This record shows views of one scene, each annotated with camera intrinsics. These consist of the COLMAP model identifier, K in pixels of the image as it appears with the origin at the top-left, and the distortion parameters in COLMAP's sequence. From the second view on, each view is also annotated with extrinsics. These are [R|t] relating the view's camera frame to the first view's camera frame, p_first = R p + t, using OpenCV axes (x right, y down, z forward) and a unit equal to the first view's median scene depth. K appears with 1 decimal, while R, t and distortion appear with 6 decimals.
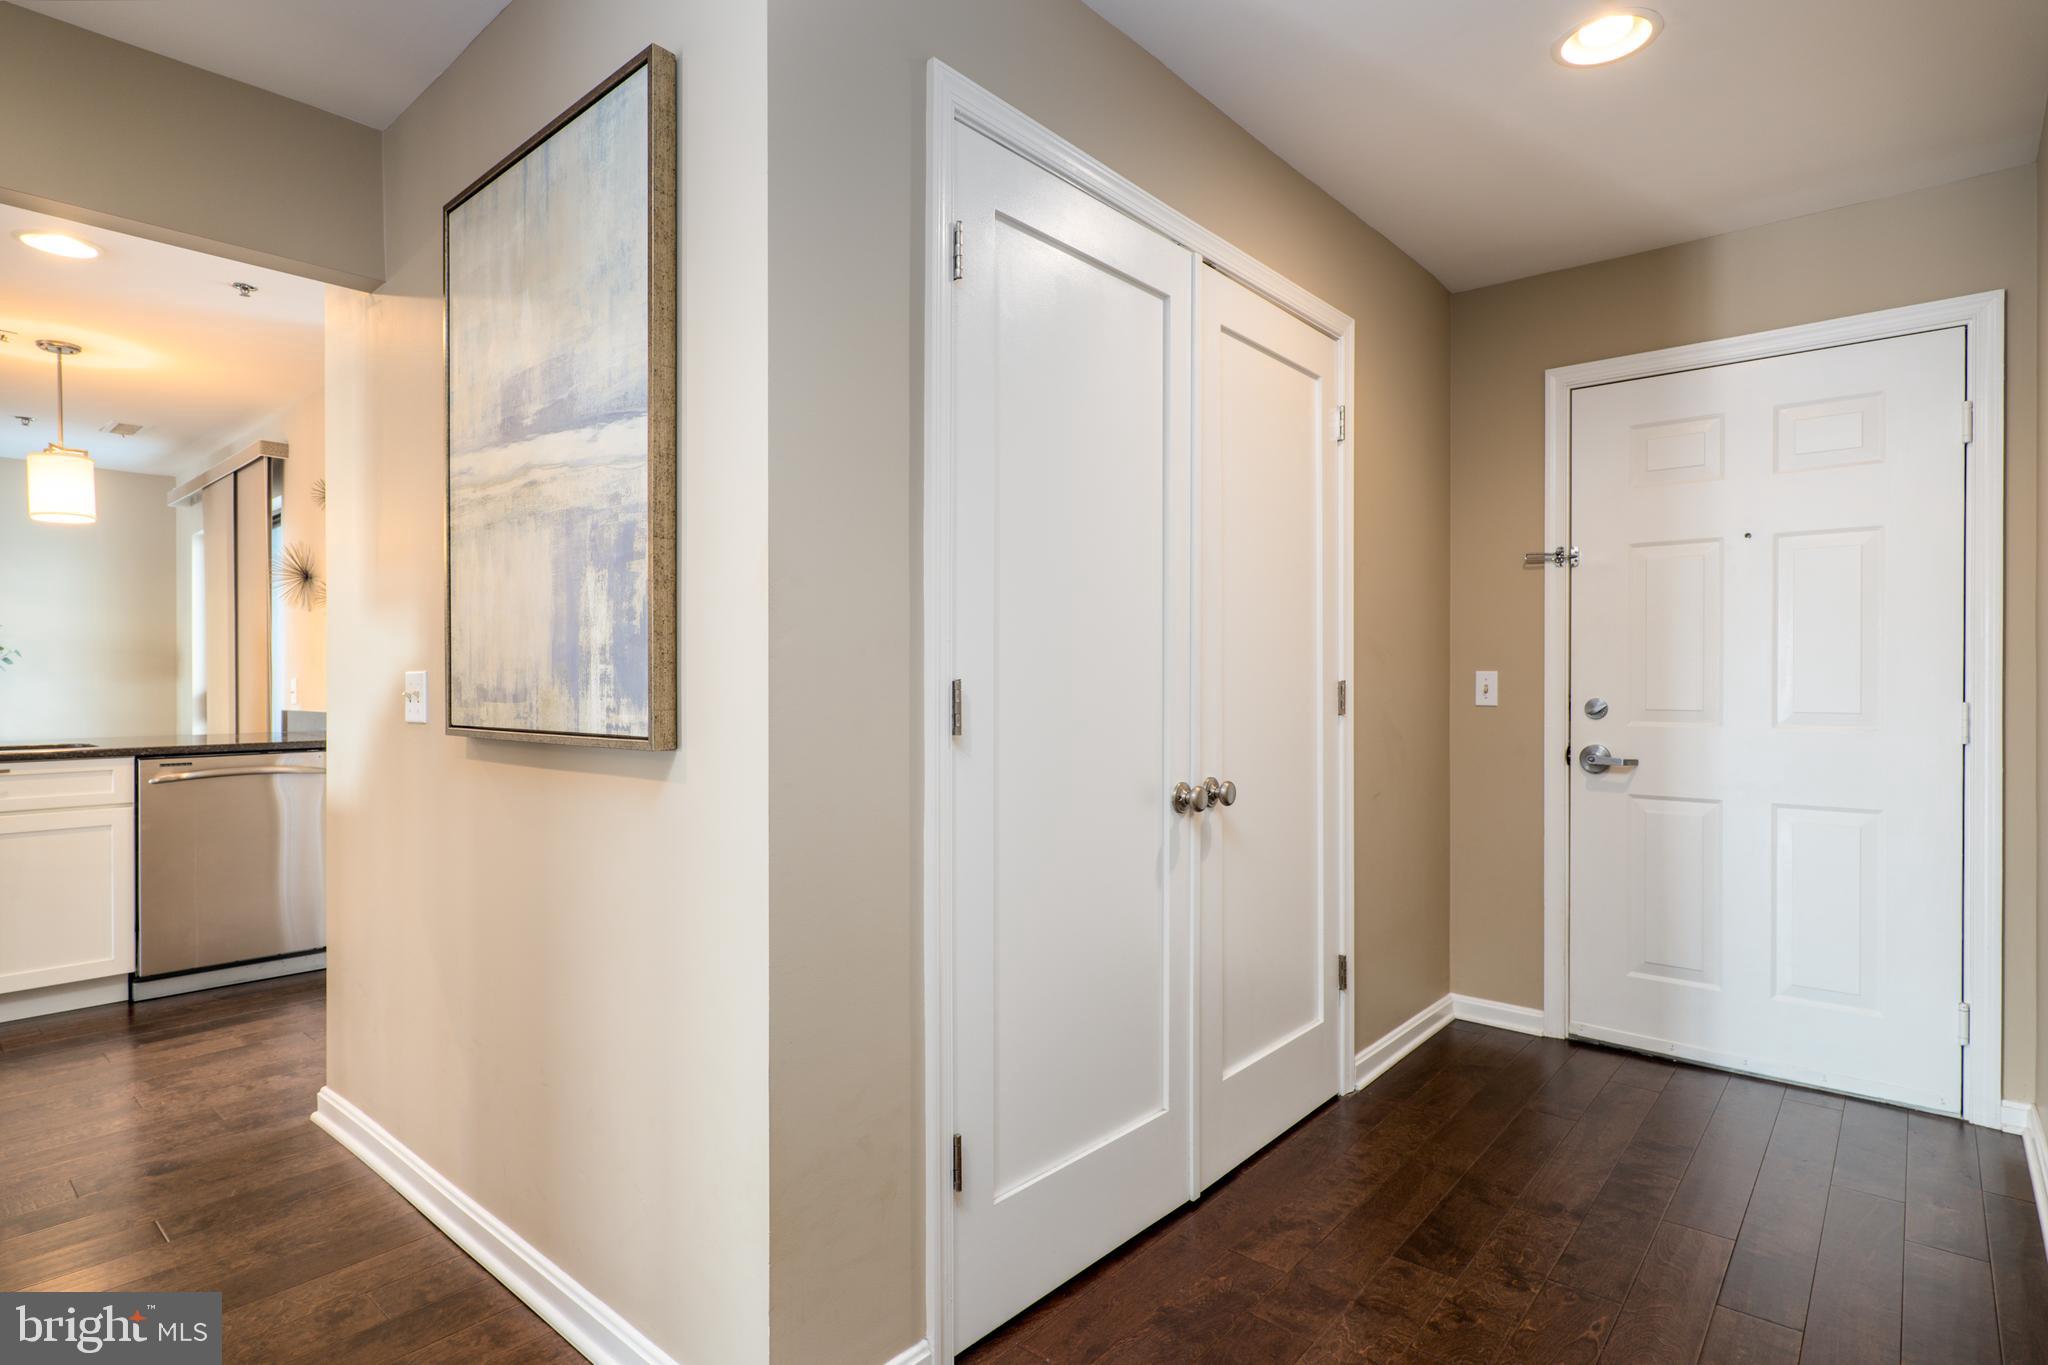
lens RADIAL K [[1055.5, 0, 1024.0], [0, 1055.5, 682.5], [0, 0, 1]] dist [0.001304, -0.013761]
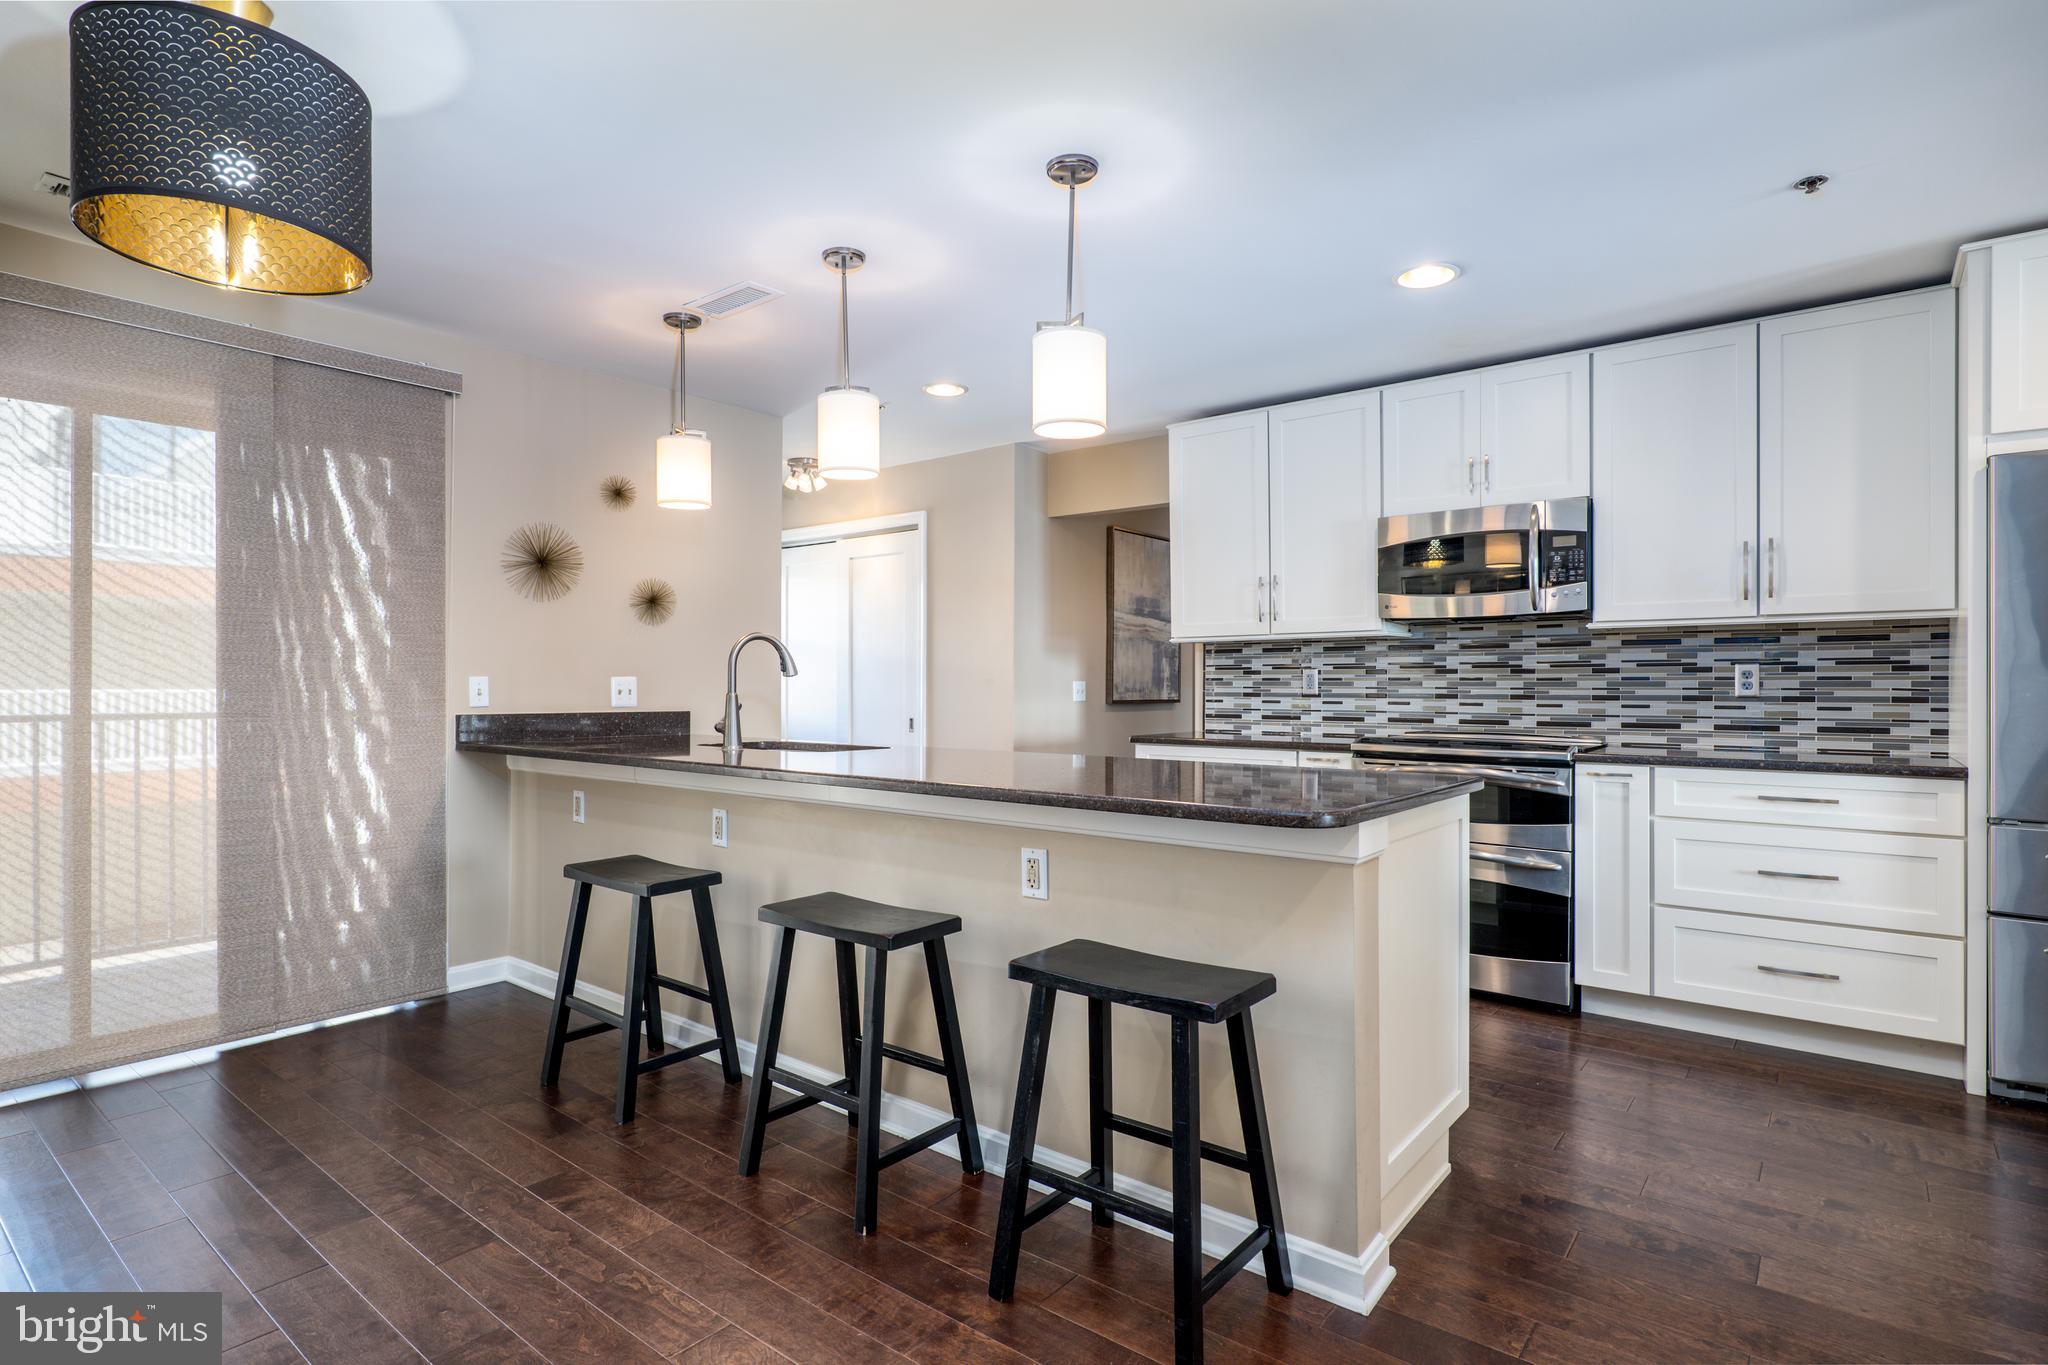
lens RADIAL K [[1031.5, 0, 1028.4], [0, 1031.5, 688.9], [0, 0, 1]] dist [-0.036369, 0.029416]
pose [[-0.032033, -0.002487, 0.999484, -4.013060], [-0.001223, 0.999996, 0.002449, 0.000944], [-0.999486, -0.001144, -0.032036, 1.529172]]
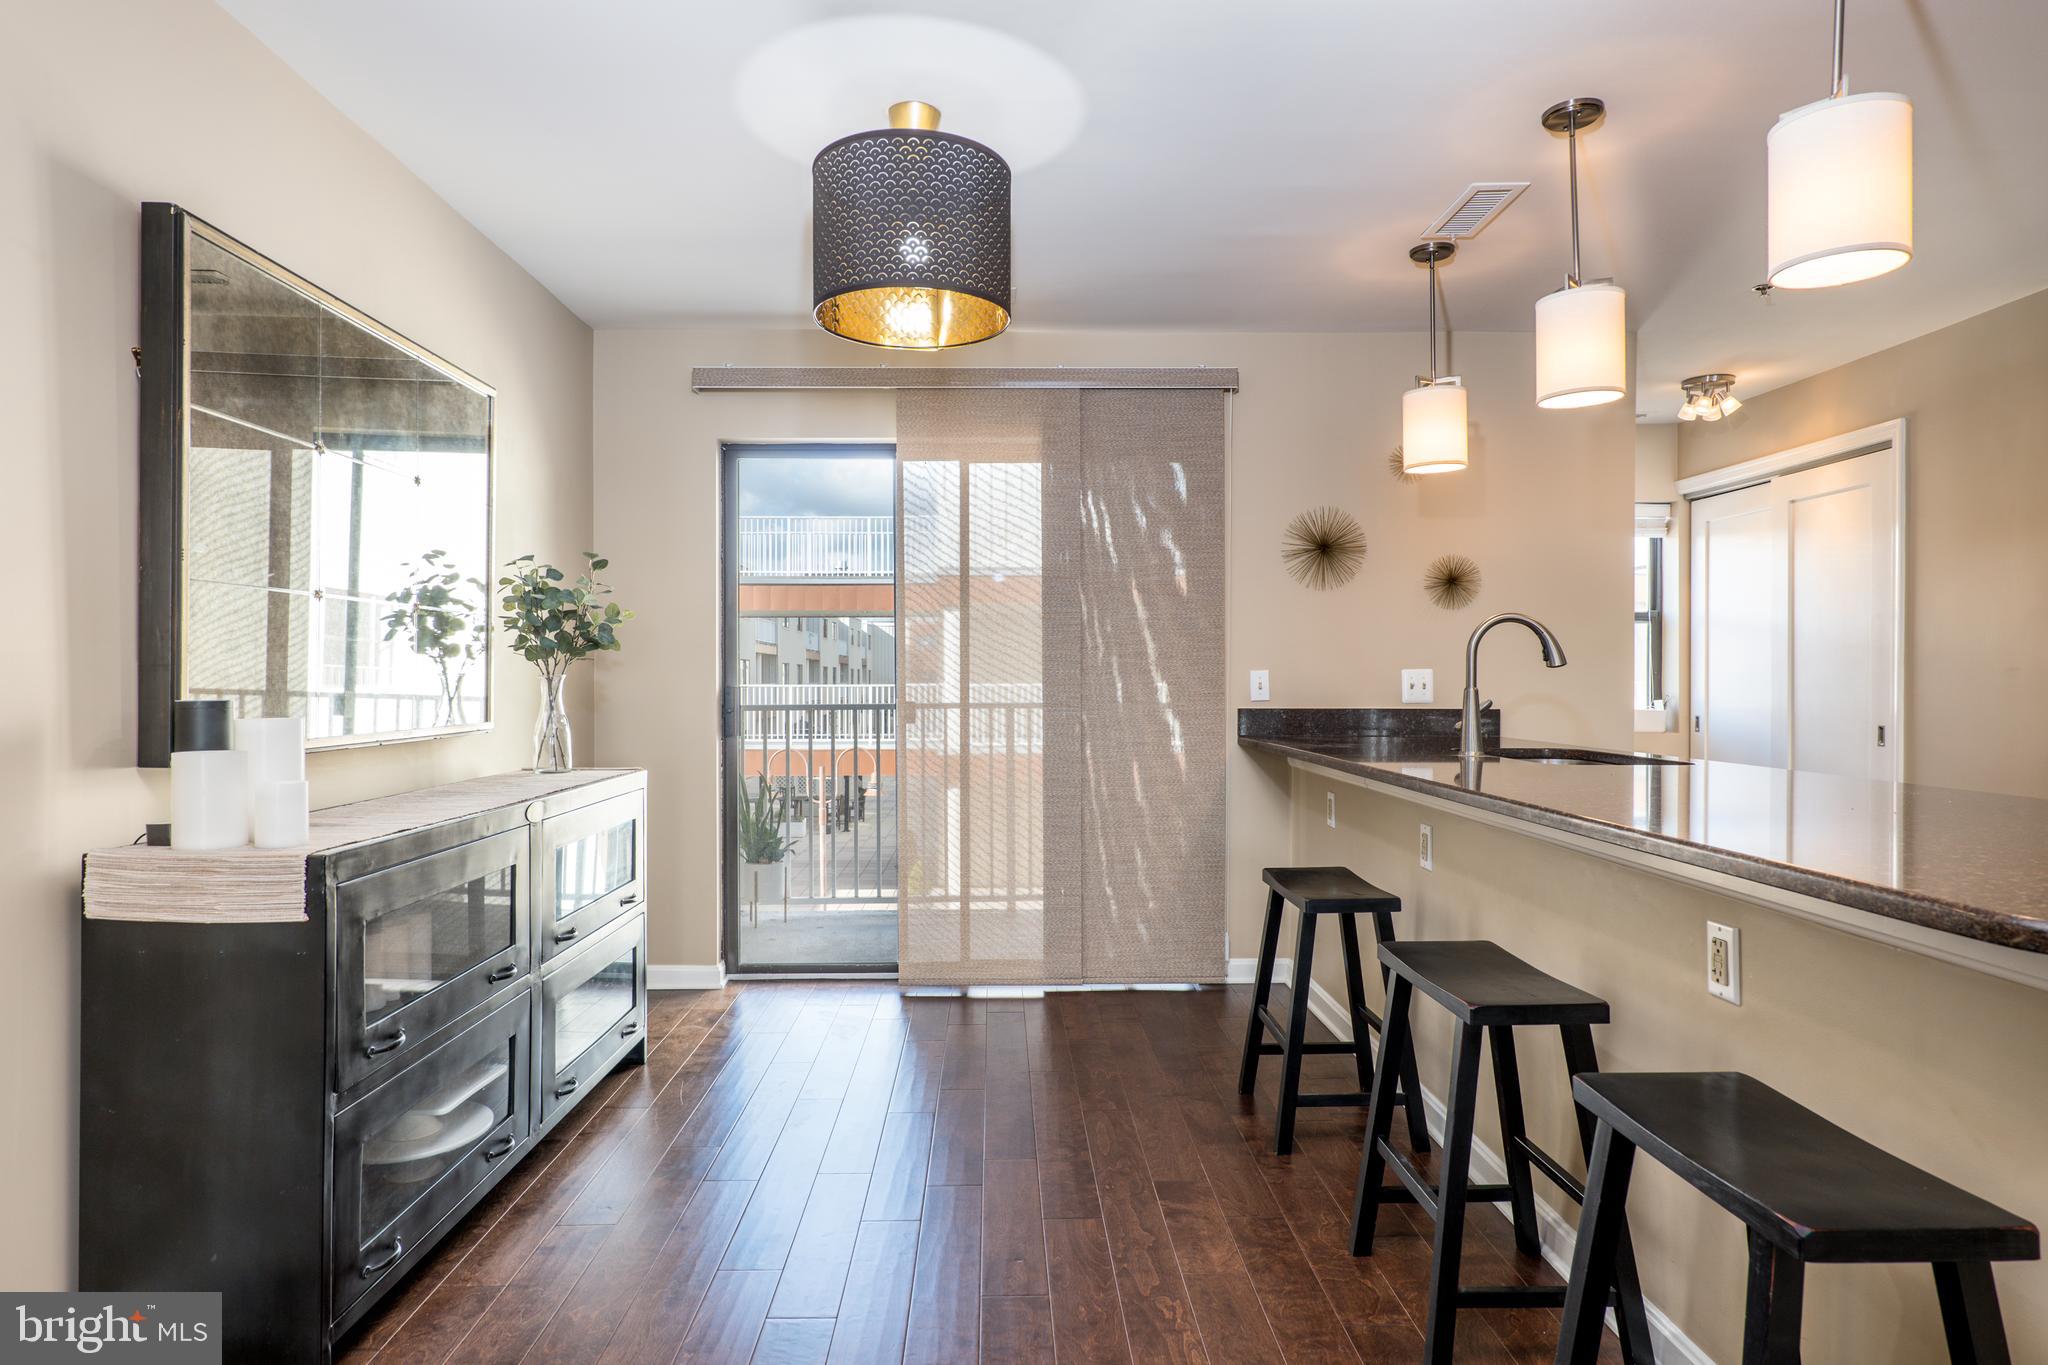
lens RADIAL K [[1160.9, 0, 1022.3], [0, 1160.9, 692.5], [0, 0, 1]] dist [0.005300, 0.000104]
pose [[0.747005, -0.009043, 0.664757, -3.804653], [0.001291, 0.999925, 0.012152, -0.002105], [-0.664817, -0.008220, 0.746961, 1.146297]]
